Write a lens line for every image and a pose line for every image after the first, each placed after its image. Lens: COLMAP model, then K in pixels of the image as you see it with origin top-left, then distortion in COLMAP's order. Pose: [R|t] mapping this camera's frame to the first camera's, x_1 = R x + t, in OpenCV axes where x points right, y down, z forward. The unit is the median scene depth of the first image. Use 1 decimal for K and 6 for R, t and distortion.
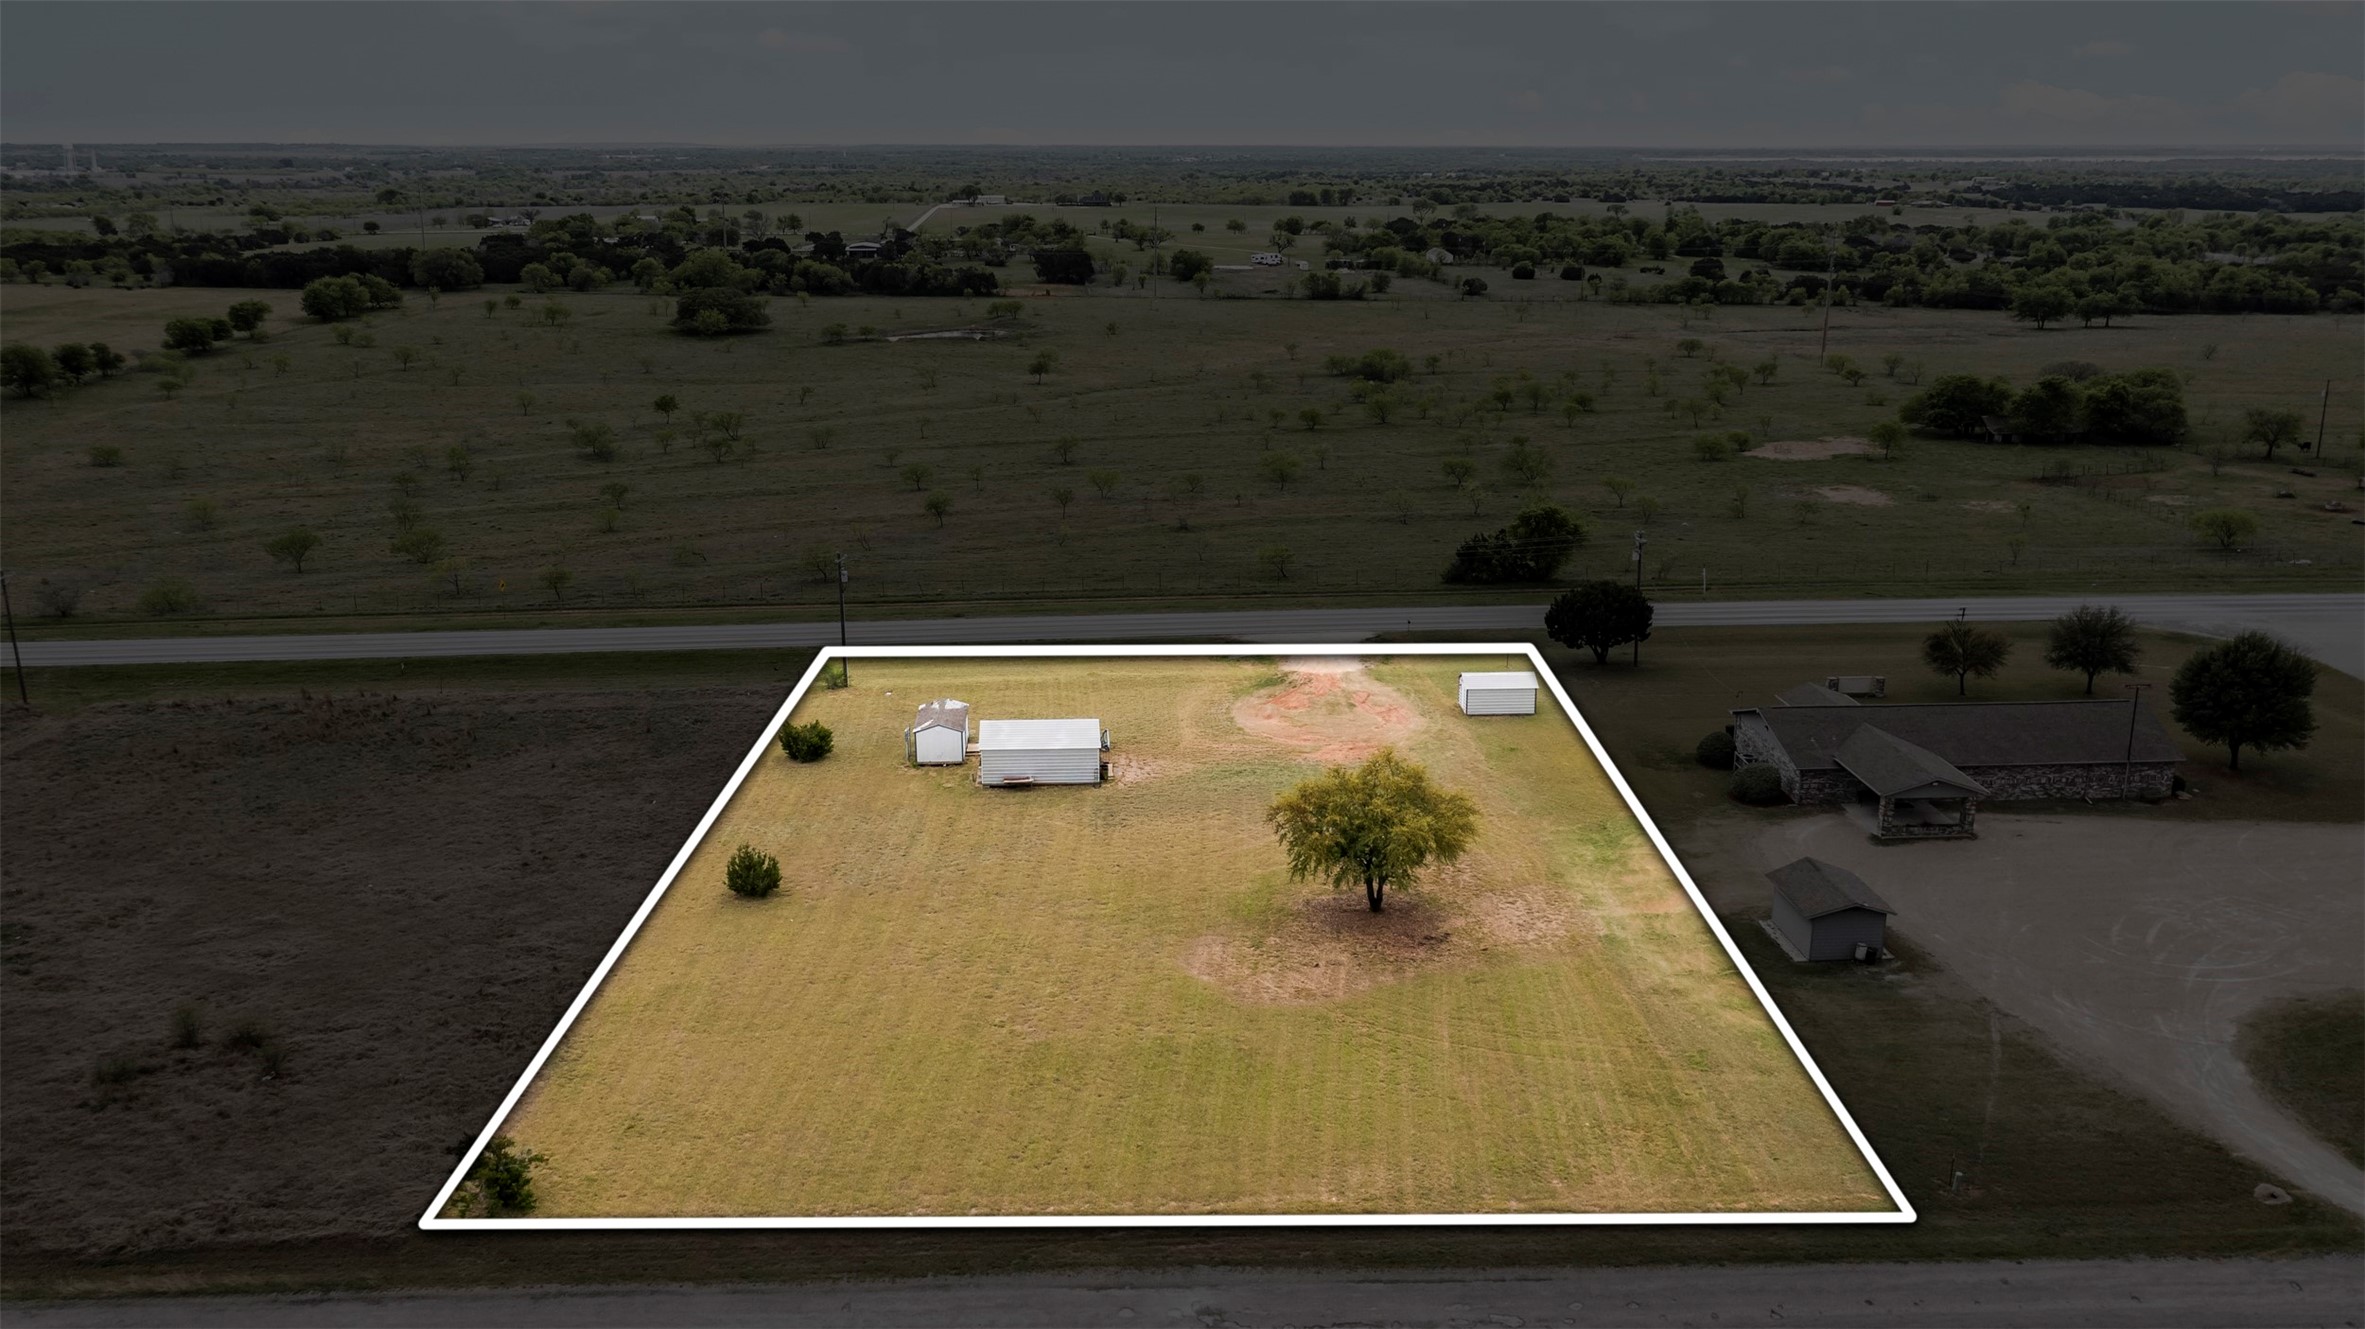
lens RADIAL K [[1873.9, 0, 1182.5], [0, 1873.9, 664.5], [0, 0, 1]] dist [-0.026227, 0.008720]
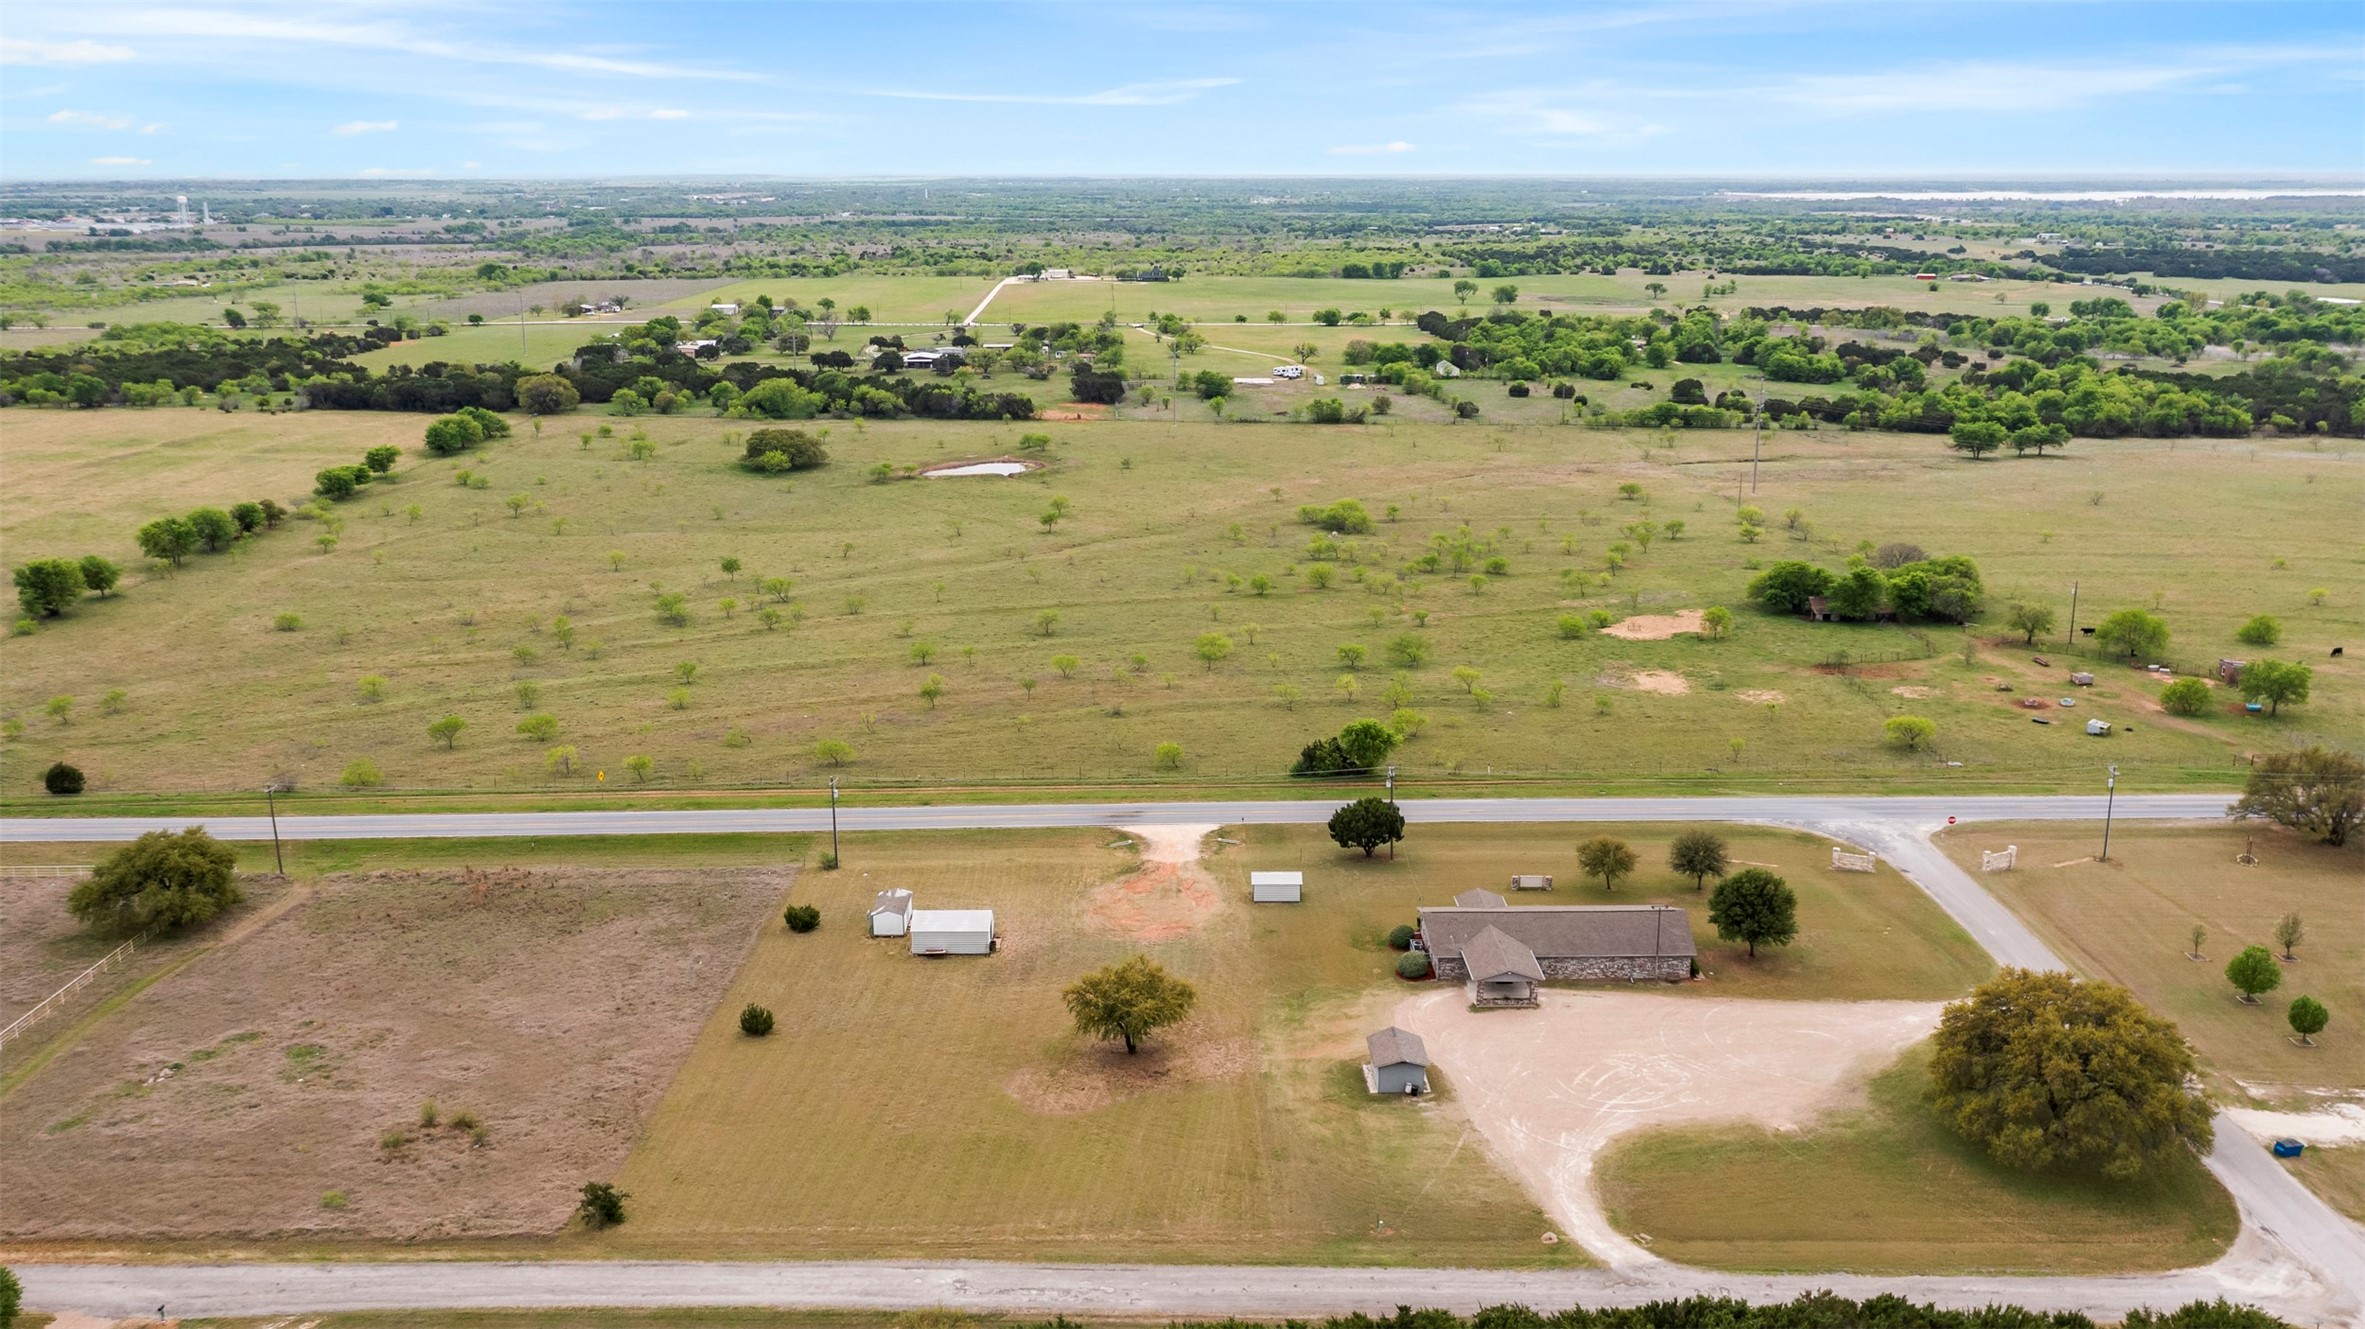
lens RADIAL K [[1873.9, 0, 1182.5], [0, 1873.9, 664.5], [0, 0, 1]] dist [-0.026227, 0.008720]
pose [[0.999151, 0.011120, -0.039677, 0.092395], [-0.011886, 0.999746, -0.019137, -0.078390], [0.039454, 0.019592, 0.999029, -0.282578]]
